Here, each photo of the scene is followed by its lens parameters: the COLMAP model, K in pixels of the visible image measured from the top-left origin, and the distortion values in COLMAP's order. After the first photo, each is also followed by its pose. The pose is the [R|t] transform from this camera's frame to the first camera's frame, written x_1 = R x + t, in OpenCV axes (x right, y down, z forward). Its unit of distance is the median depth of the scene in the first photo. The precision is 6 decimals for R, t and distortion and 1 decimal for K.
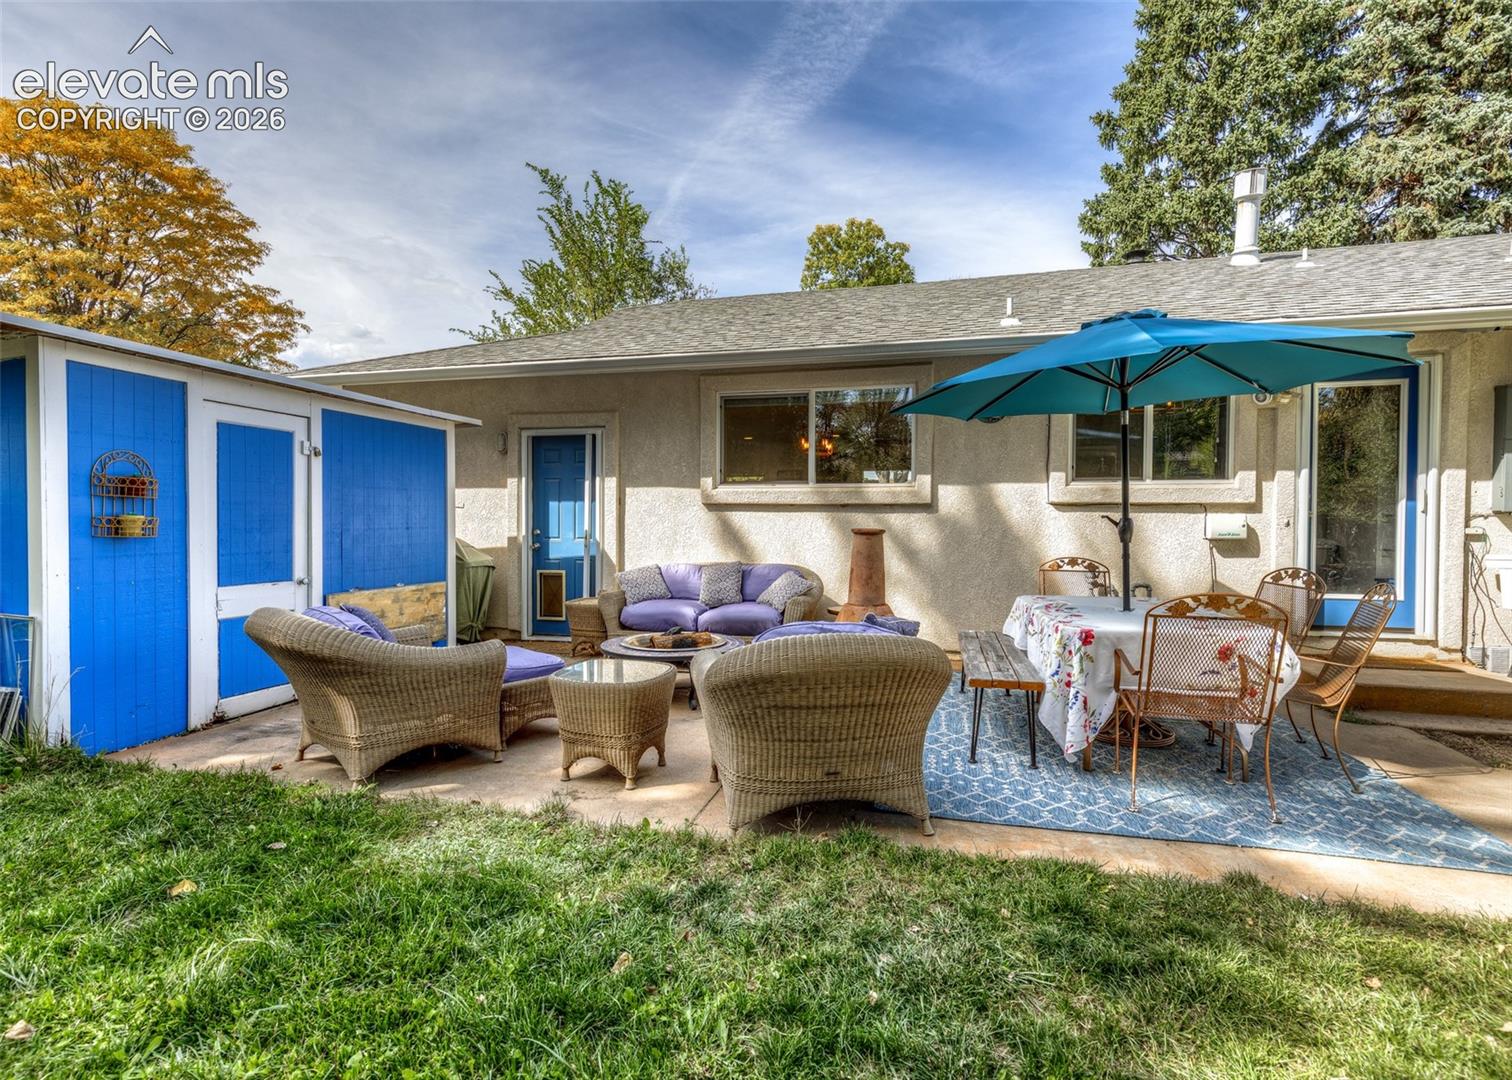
lens RADIAL K [[726.0, 0, 746.3], [0, 726.0, 533.4], [0, 0, 1]] dist [0.017553, -0.002800]
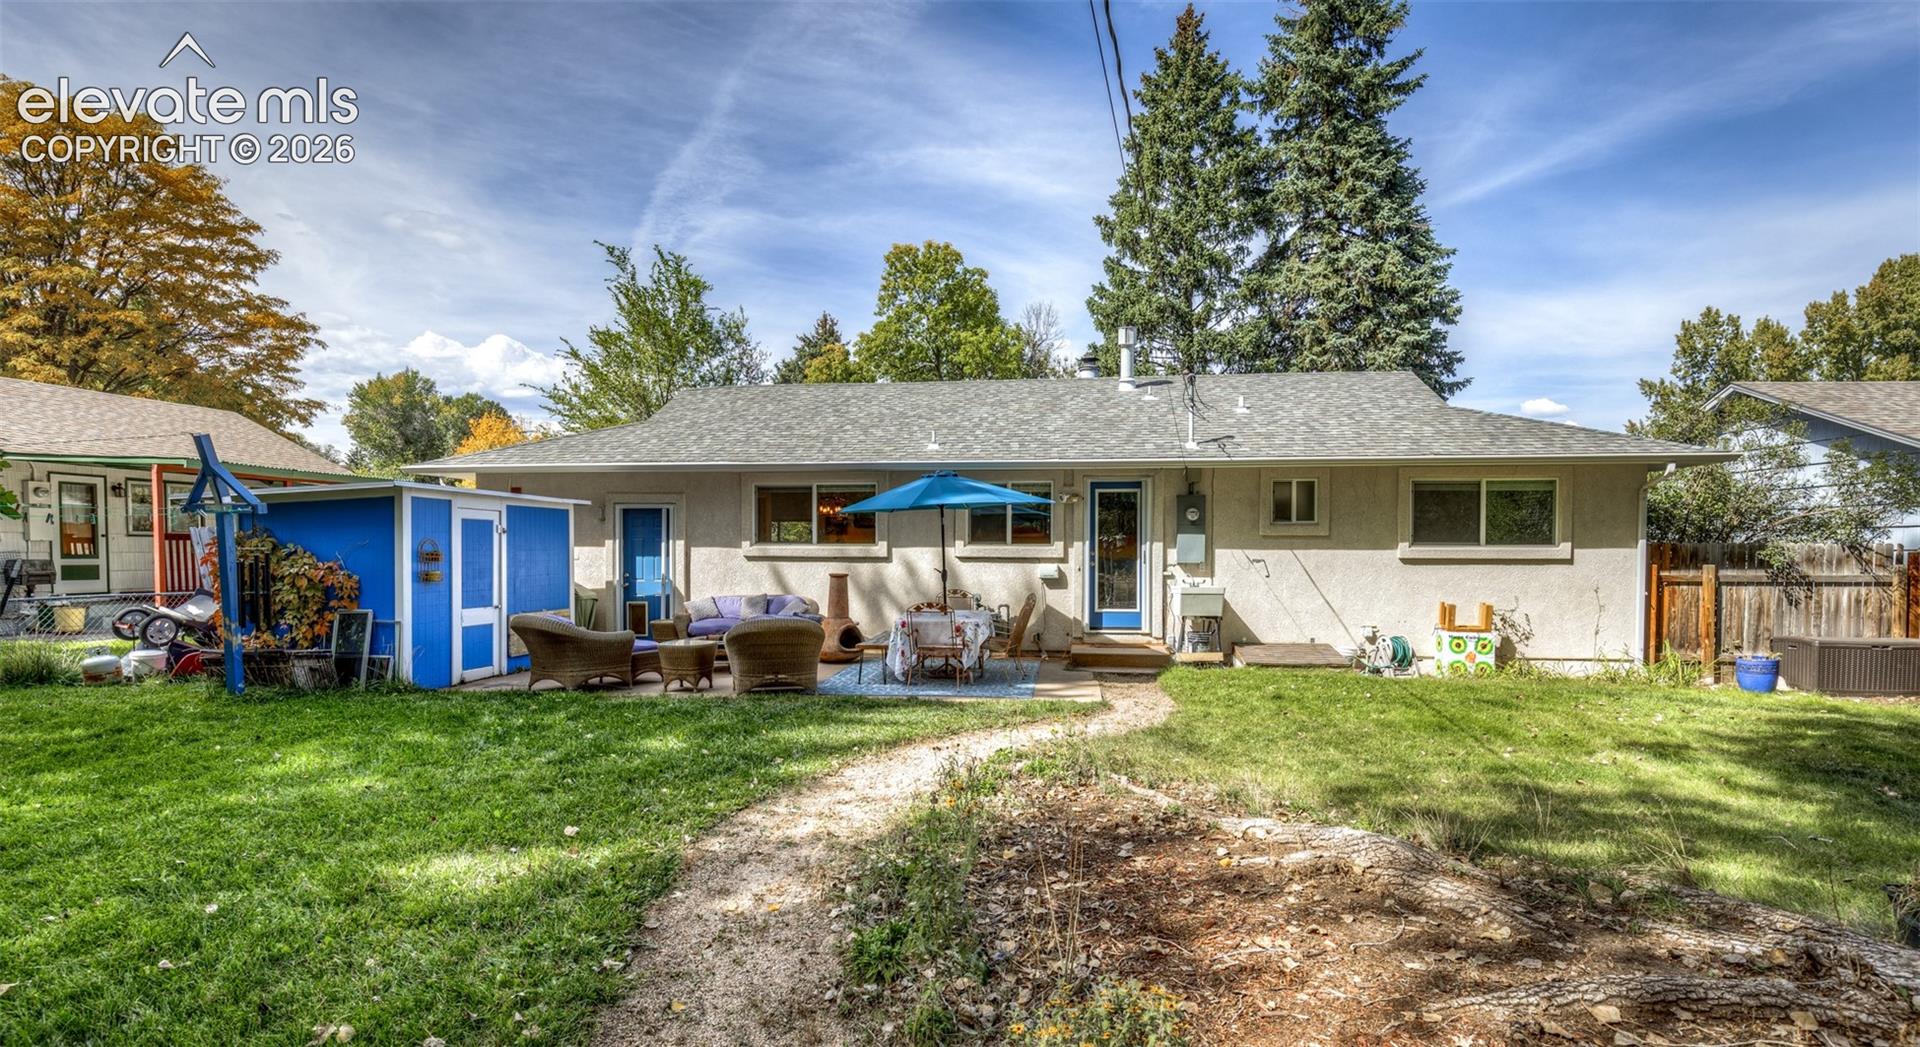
lens RADIAL K [[919.4, 0, 961.9], [0, 919.4, 576.8], [0, 0, 1]] dist [-0.005241, 0.000076]
pose [[0.991861, -0.005626, 0.127204, 0.123149], [0.004302, 0.999934, 0.010675, -0.014072], [-0.127256, -0.010041, 0.991819, -0.789519]]
